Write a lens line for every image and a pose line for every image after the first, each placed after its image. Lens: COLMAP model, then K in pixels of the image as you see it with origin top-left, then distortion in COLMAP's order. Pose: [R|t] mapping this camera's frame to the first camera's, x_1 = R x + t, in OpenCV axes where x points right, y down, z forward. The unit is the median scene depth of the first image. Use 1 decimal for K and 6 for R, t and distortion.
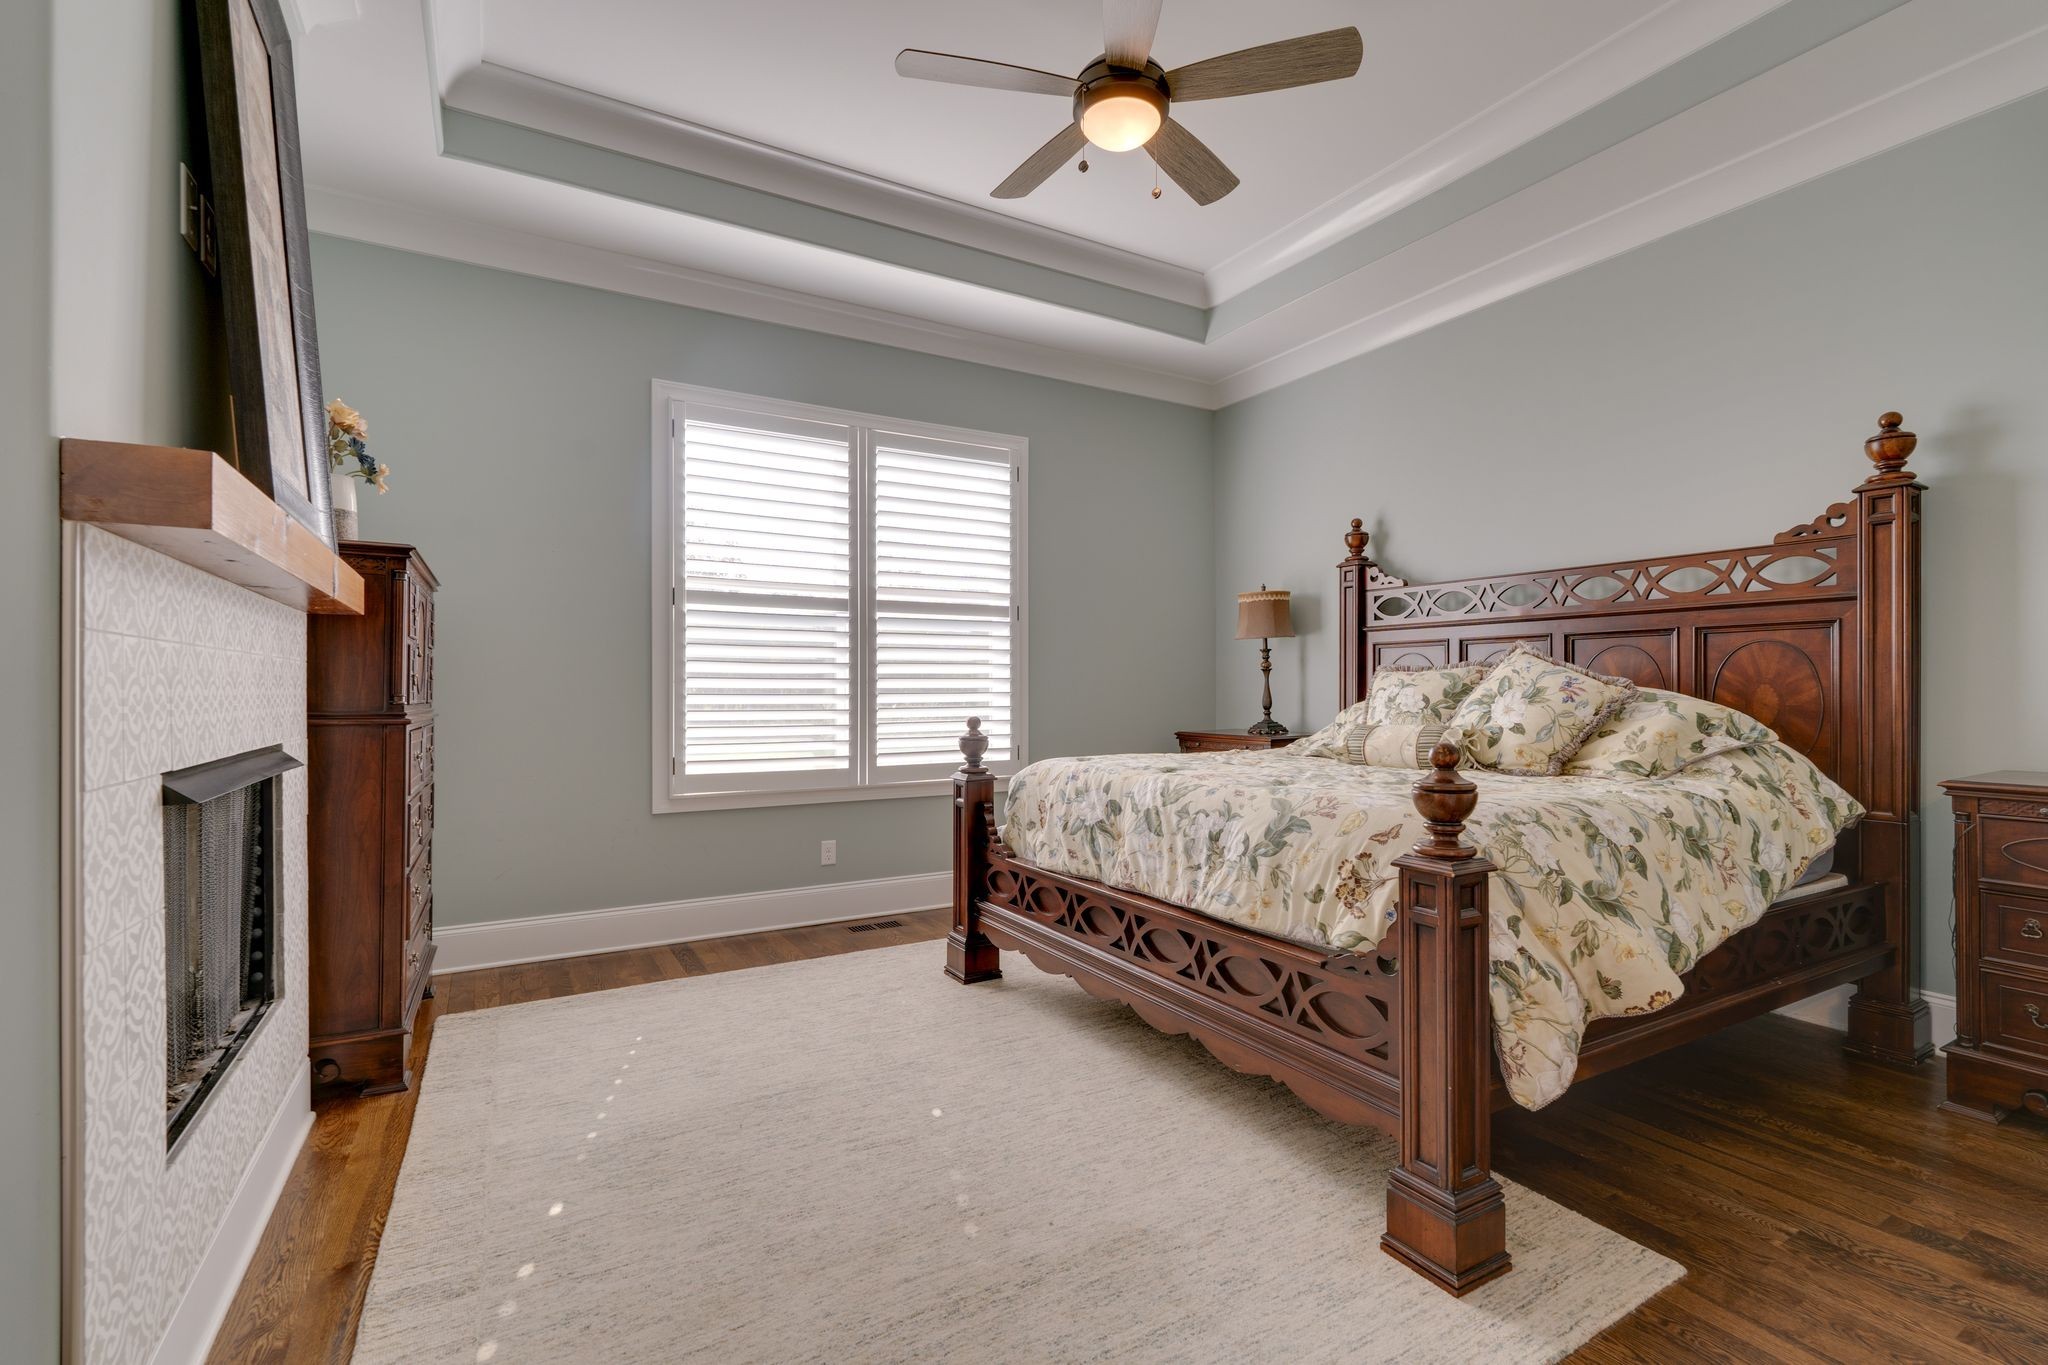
lens RADIAL K [[907.8, 0, 1023.3], [0, 907.8, 690.1], [0, 0, 1]] dist [-0.001785, -0.000511]
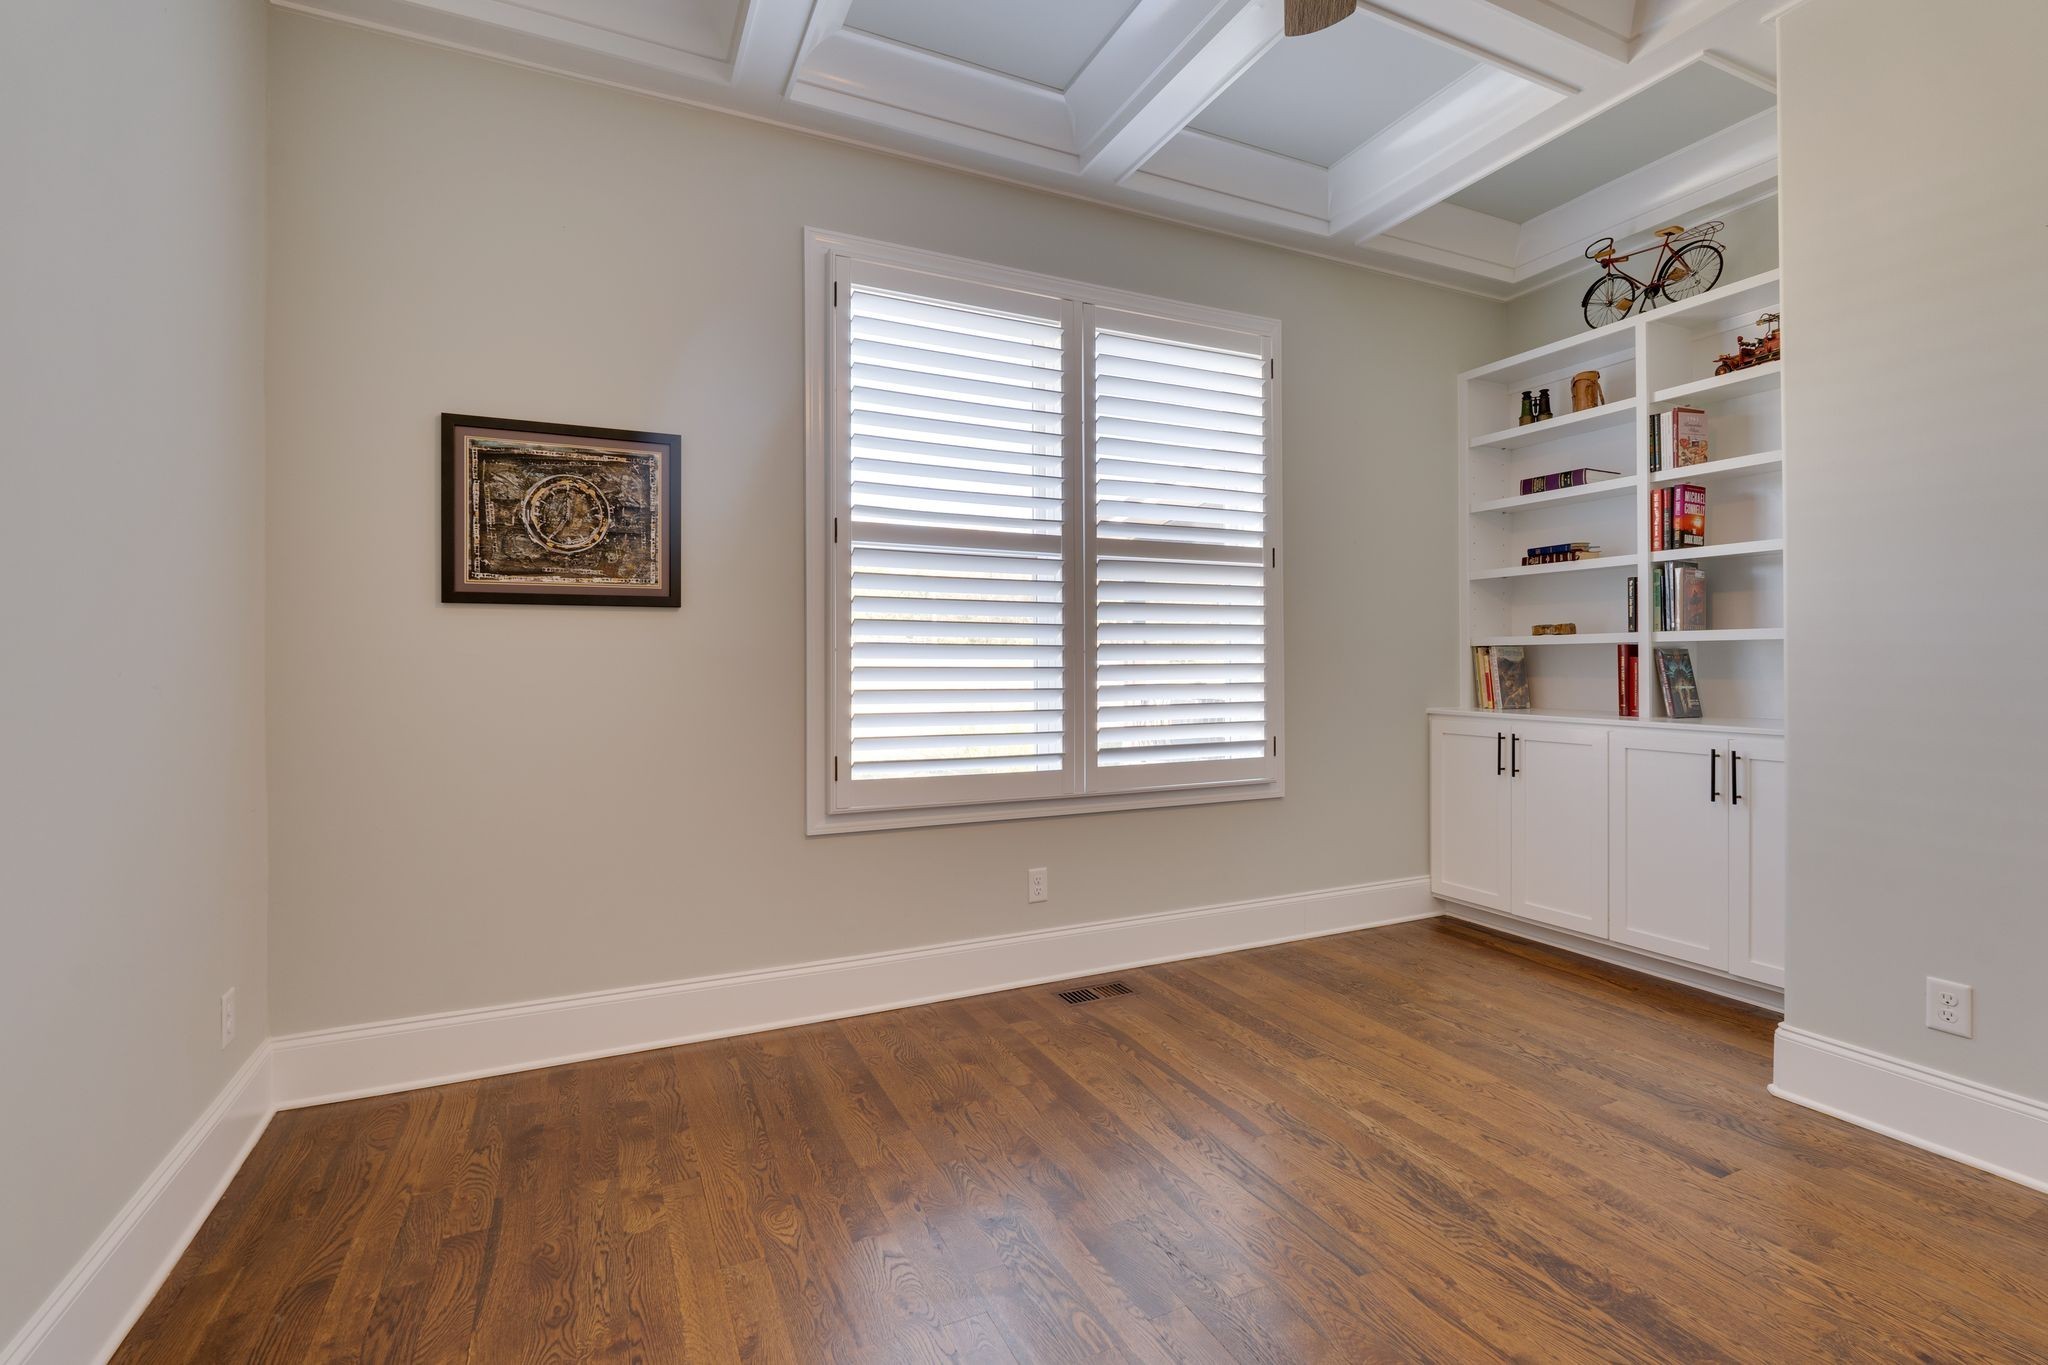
lens RADIAL K [[907.8, 0, 1008.9], [0, 907.8, 661.6], [0, 0, 1]] dist [-0.001785, -0.000511]
pose [[0.995886, -0.001341, -0.090609, -0.168459], [0.001068, 0.999995, -0.003064, 0.001299], [0.090612, 0.002955, 0.995882, 0.273715]]
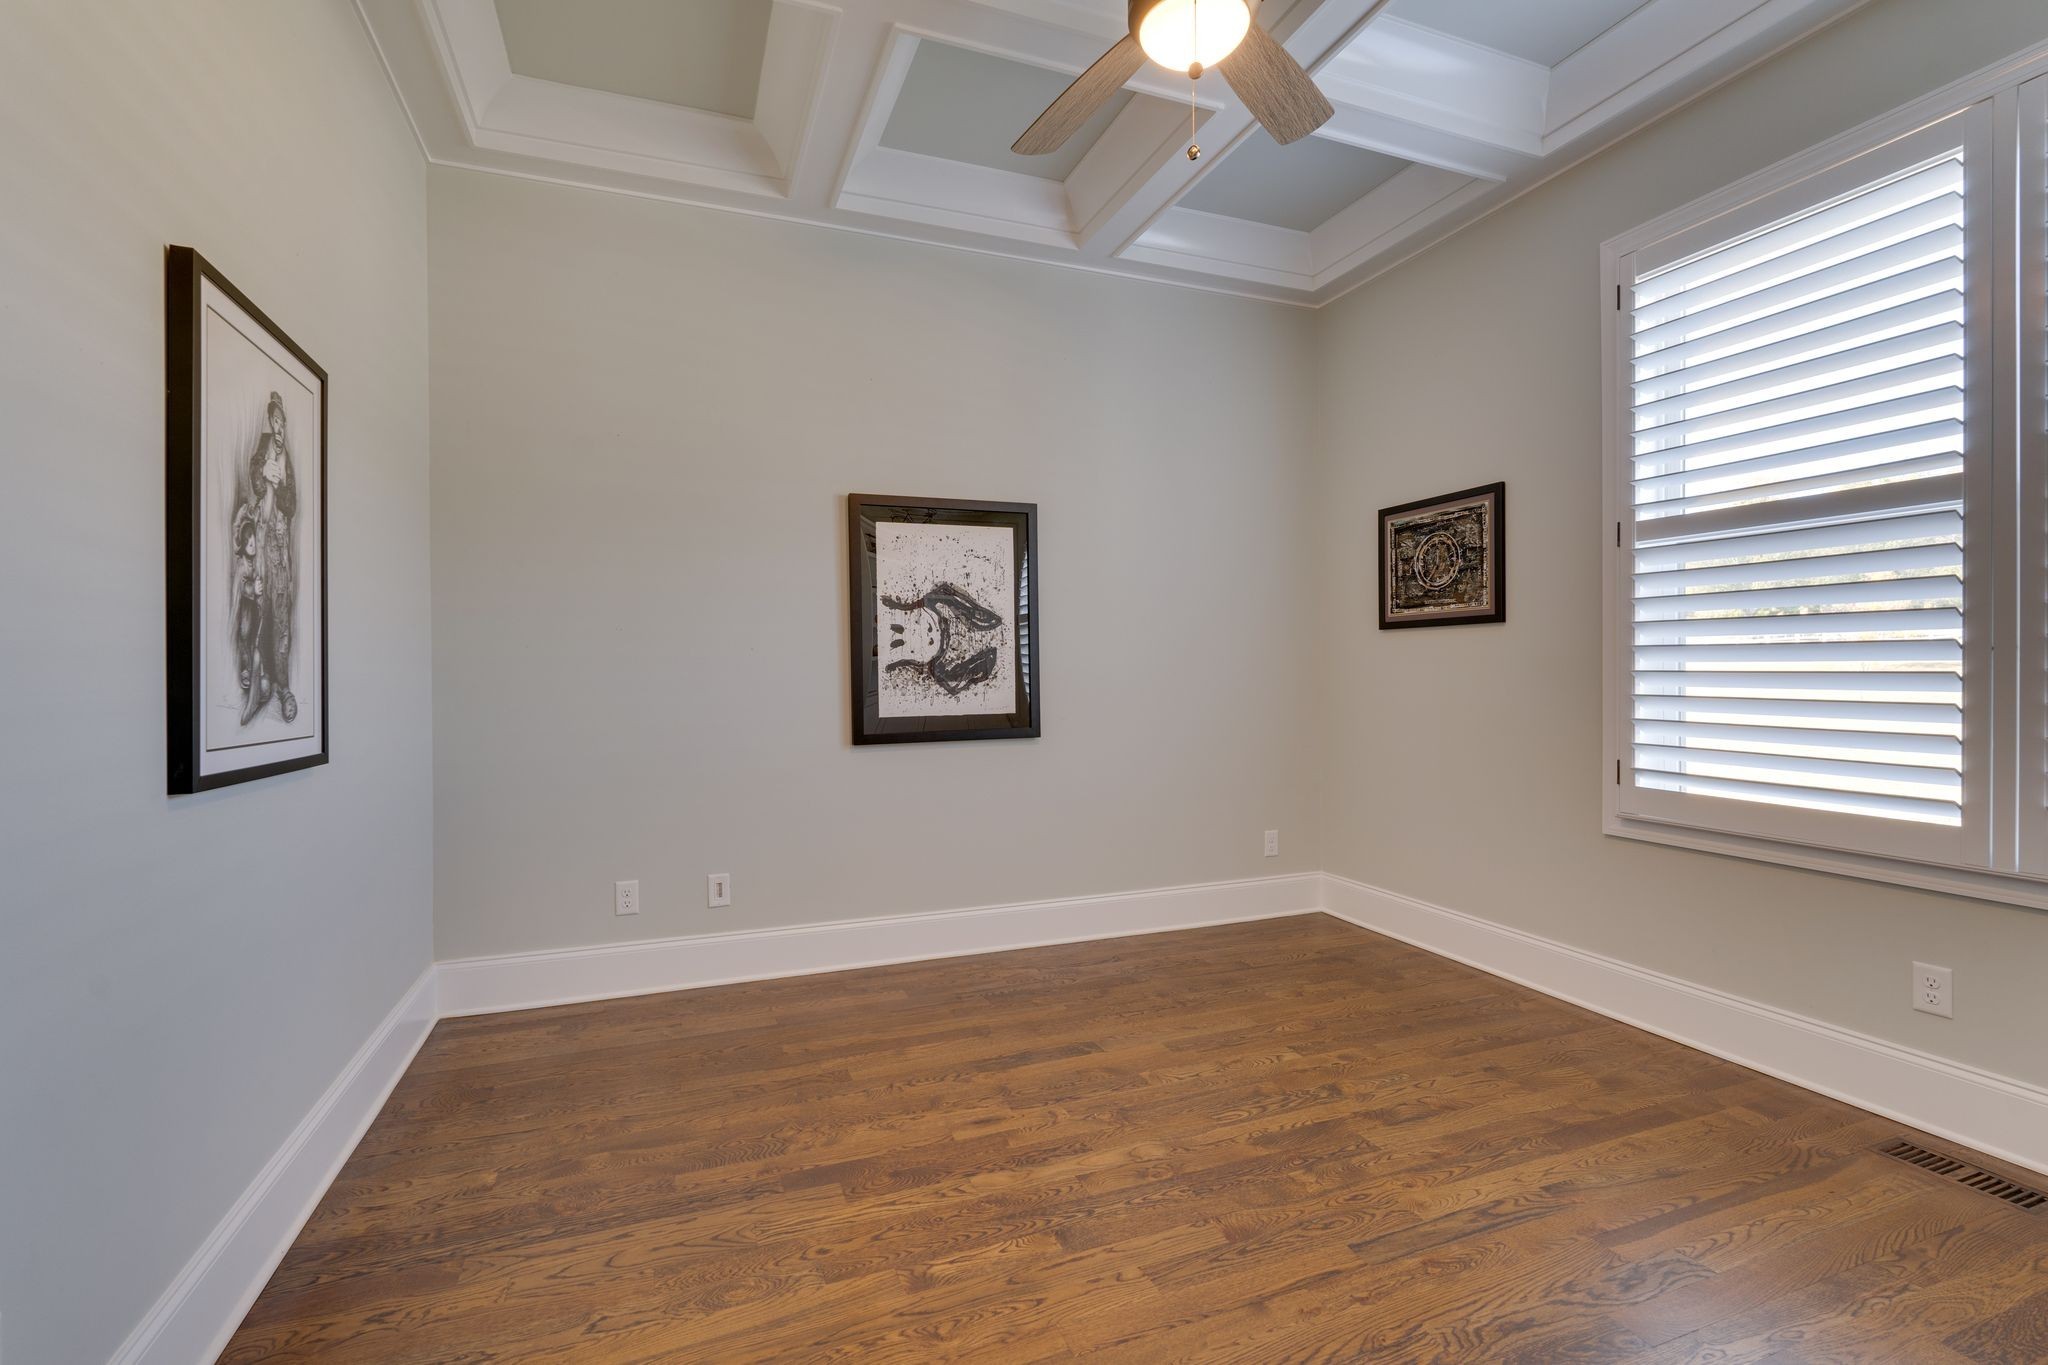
lens RADIAL K [[907.8, 0, 1015.9], [0, 907.8, 686.0], [0, 0, 1]] dist [-0.001785, -0.000511]
pose [[-0.154879, 0.018350, -0.987763, 0.359668], [0.003407, 0.999831, 0.018040, 0.000432], [0.987928, -0.000571, -0.154915, 0.582536]]
